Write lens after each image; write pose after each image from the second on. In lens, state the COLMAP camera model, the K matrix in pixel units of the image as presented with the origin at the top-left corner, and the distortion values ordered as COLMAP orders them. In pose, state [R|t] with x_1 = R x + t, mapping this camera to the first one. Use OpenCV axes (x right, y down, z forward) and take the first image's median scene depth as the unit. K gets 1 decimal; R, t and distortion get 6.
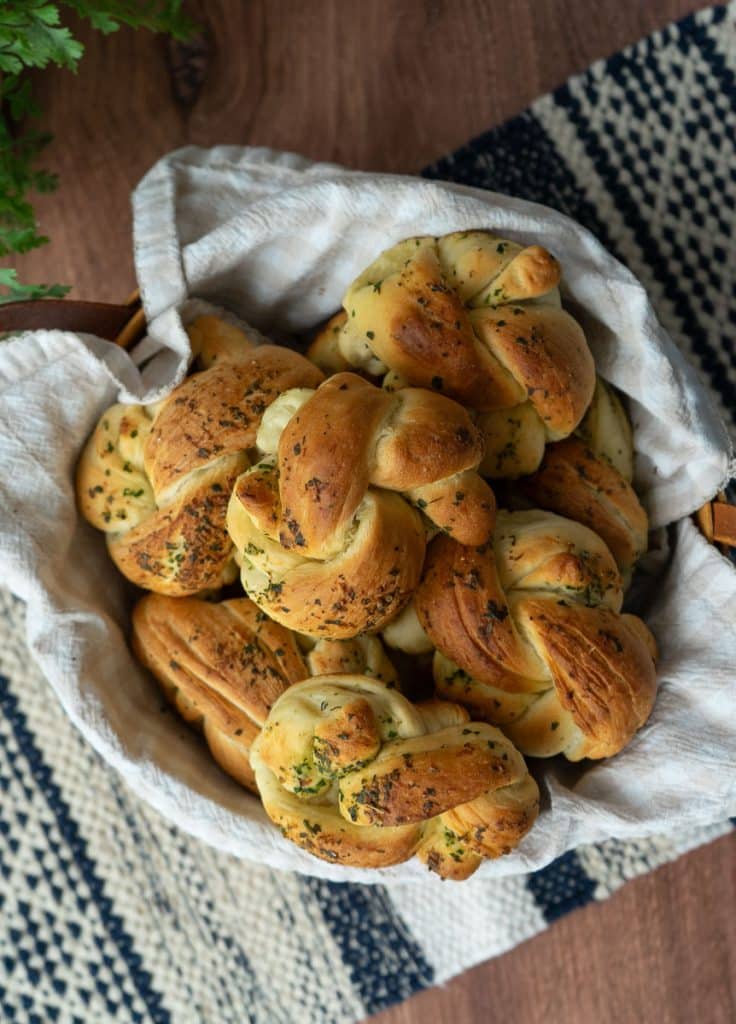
lens RADIAL K [[1028.8, 0, 368.0], [0, 1028.8, 512.0], [0, 0, 1]] dist [0.058186, 0.015640]
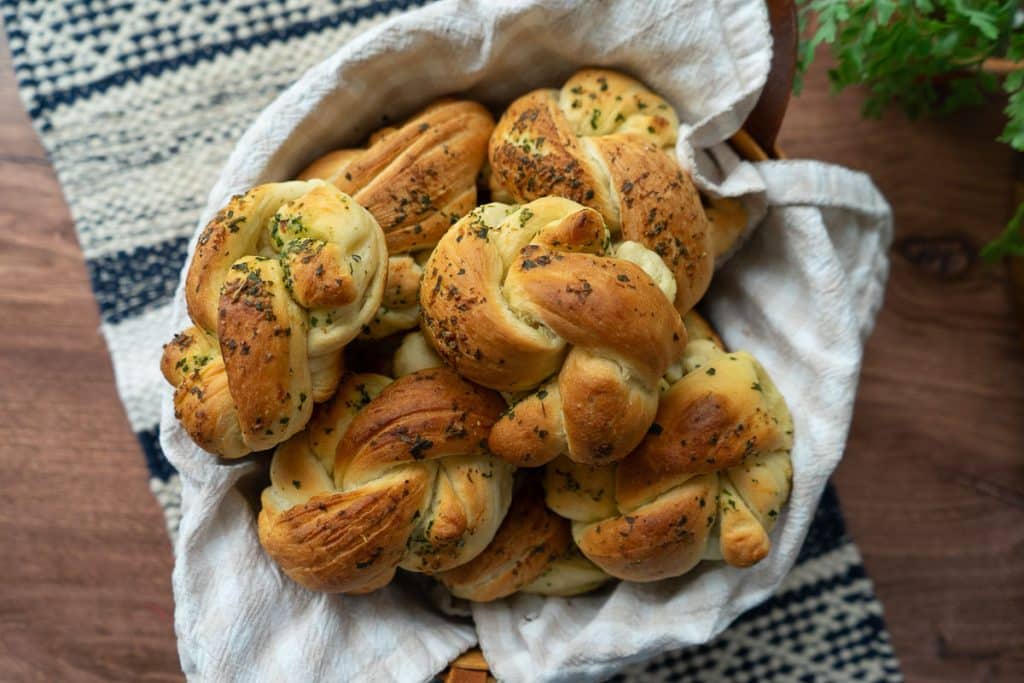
lens RADIAL K [[722.9, 0, 512.0], [0, 722.9, 341.5], [0, 0, 1]] dist [0.003603, -0.001581]
pose [[-0.177501, 0.984115, -0.003174, 0.009810], [-0.984091, -0.177520, -0.007189, 0.030428], [-0.007638, 0.001847, 0.999969, 0.283405]]
